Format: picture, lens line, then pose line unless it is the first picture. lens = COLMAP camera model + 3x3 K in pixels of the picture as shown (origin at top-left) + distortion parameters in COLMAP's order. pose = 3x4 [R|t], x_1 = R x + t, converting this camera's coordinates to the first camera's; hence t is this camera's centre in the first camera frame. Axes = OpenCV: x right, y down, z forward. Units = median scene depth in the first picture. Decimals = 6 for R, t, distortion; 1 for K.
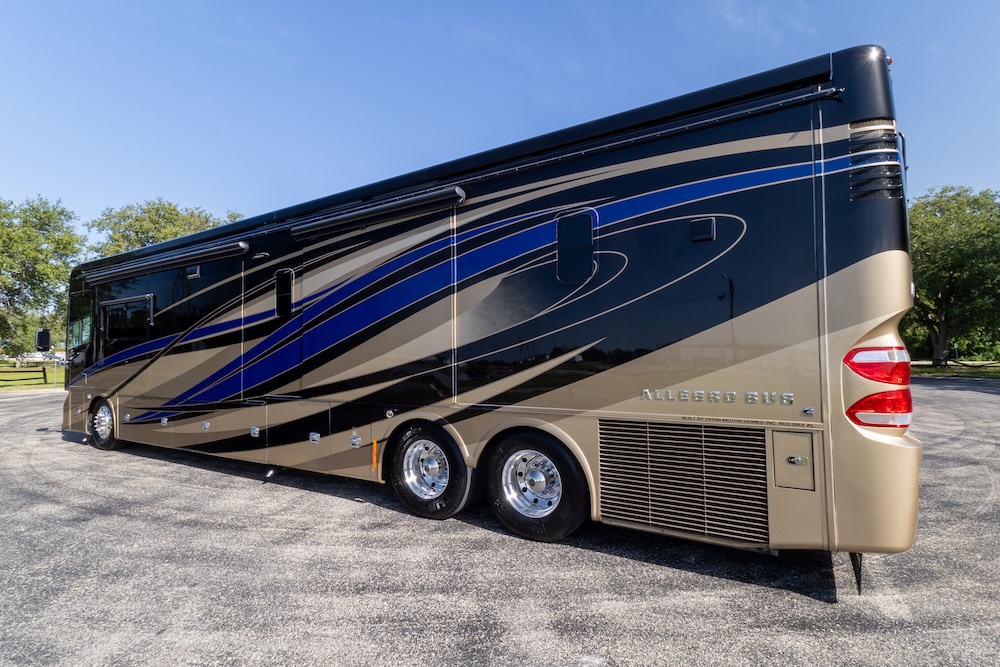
lens RADIAL K [[487.7, 0, 499.0], [0, 487.7, 340.7], [0, 0, 1]] dist [0.017932, -0.000199]
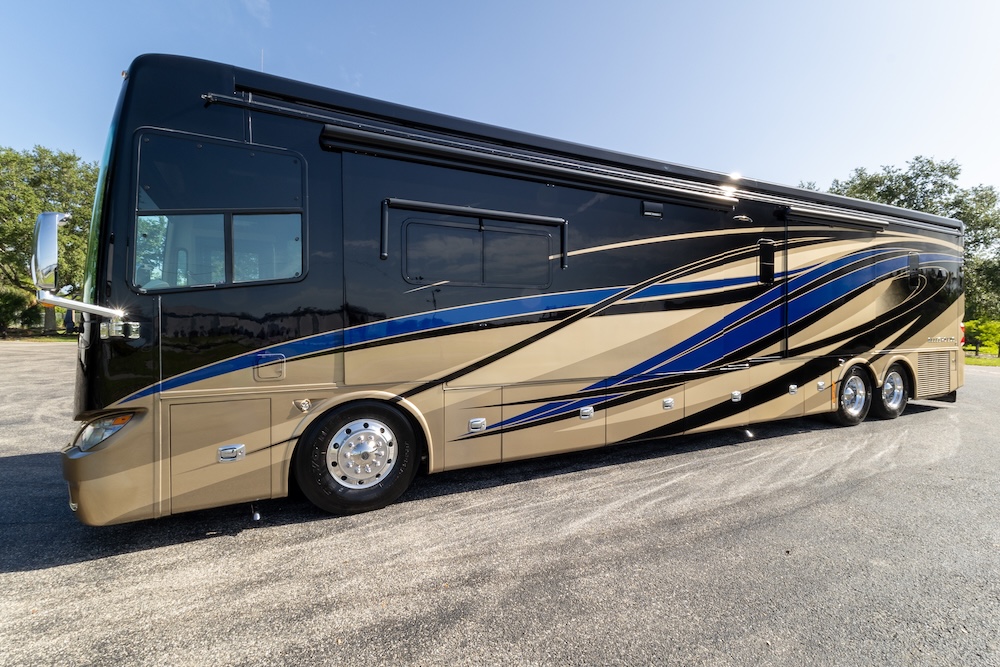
lens RADIAL K [[444.2, 0, 500.0], [0, 444.2, 333.5], [0, 0, 1]] dist [0.016313, -0.000064]
pose [[0.528974, -0.008565, 0.848595, -2.152344], [-0.033874, 0.998939, 0.031198, 0.065754], [-0.847962, -0.045249, 0.528122, 1.323583]]
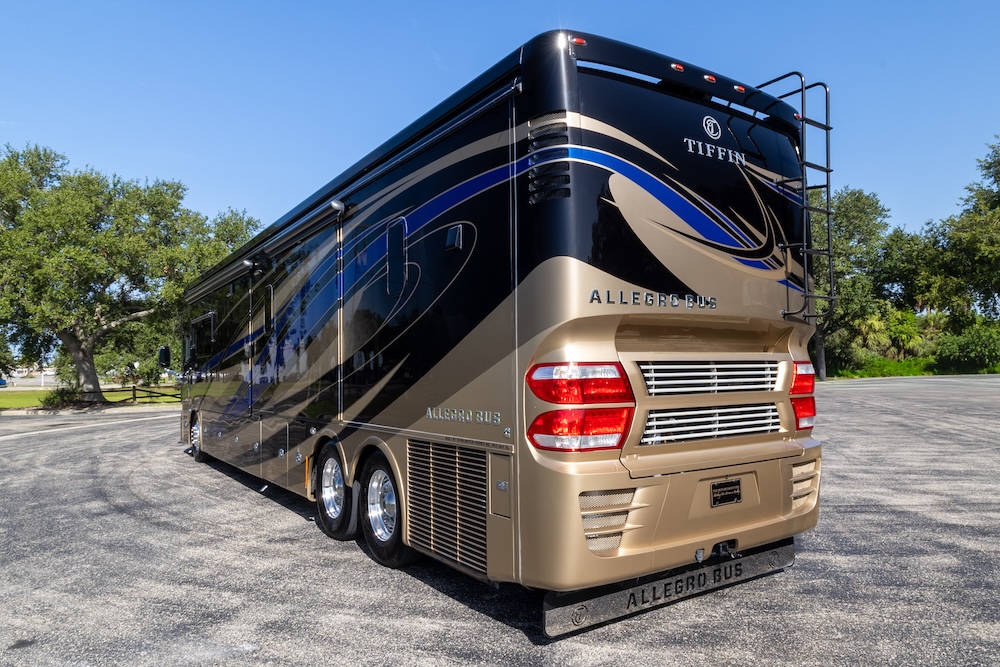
lens RADIAL K [[676.8, 0, 539.5], [0, 676.8, 332.6], [0, 0, 1]] dist [0.015501, -0.004562]
pose [[0.925699, -0.027688, -0.377247, 0.823818], [0.021613, 0.999560, -0.020328, -0.012031], [0.377644, 0.010664, 0.925889, -0.112394]]
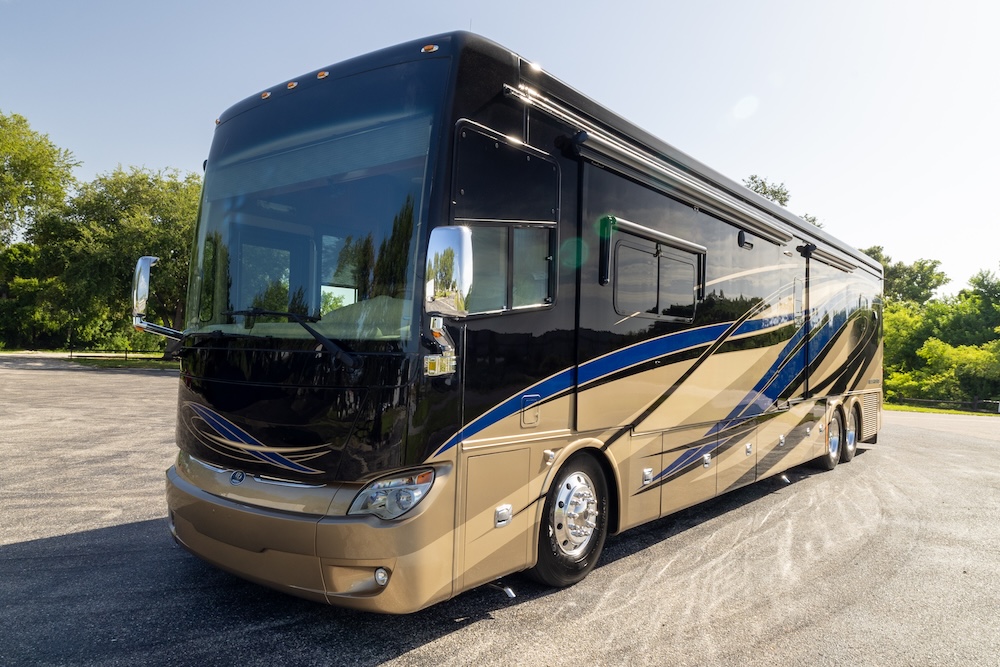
lens RADIAL K [[661.0, 0, 433.0], [0, 661.0, 351.8], [0, 0, 1]] dist [0.019048, 0.000019]
pose [[0.193240, 0.015491, 0.981029, -2.658688], [-0.061897, 0.998076, -0.003568, 0.088248], [-0.979197, -0.060034, 0.193827, 2.006580]]
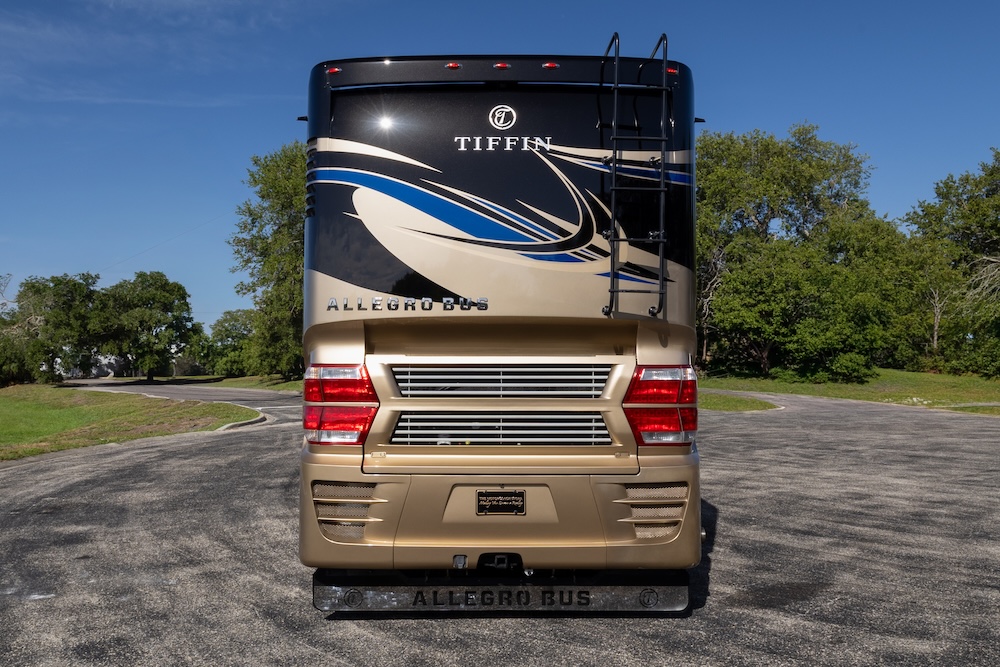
lens RADIAL K [[899.0, 0, 480.7], [0, 899.0, 307.7], [0, 0, 1]] dist [0.005701, -0.005131]
pose [[0.537801, -0.046468, -0.841790, 1.708386], [0.024676, 0.998920, -0.039377, -0.014588], [0.842711, 0.000405, 0.538367, 0.200394]]
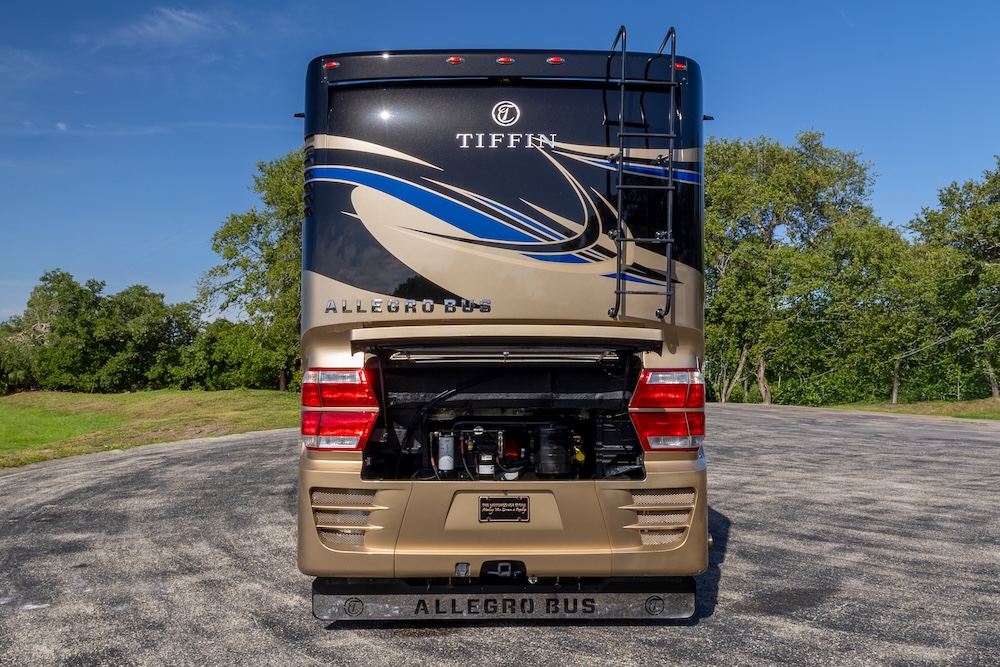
lens RADIAL K [[892.2, 0, 500.0], [0, 892.2, 333.5], [0, 0, 1]] dist [0.008360, 0.004958]
pose [[0.549370, -0.029221, -0.835068, 1.676571], [0.025521, 0.999509, -0.018186, -0.009548], [0.835189, -0.011321, 0.549846, 0.227196]]
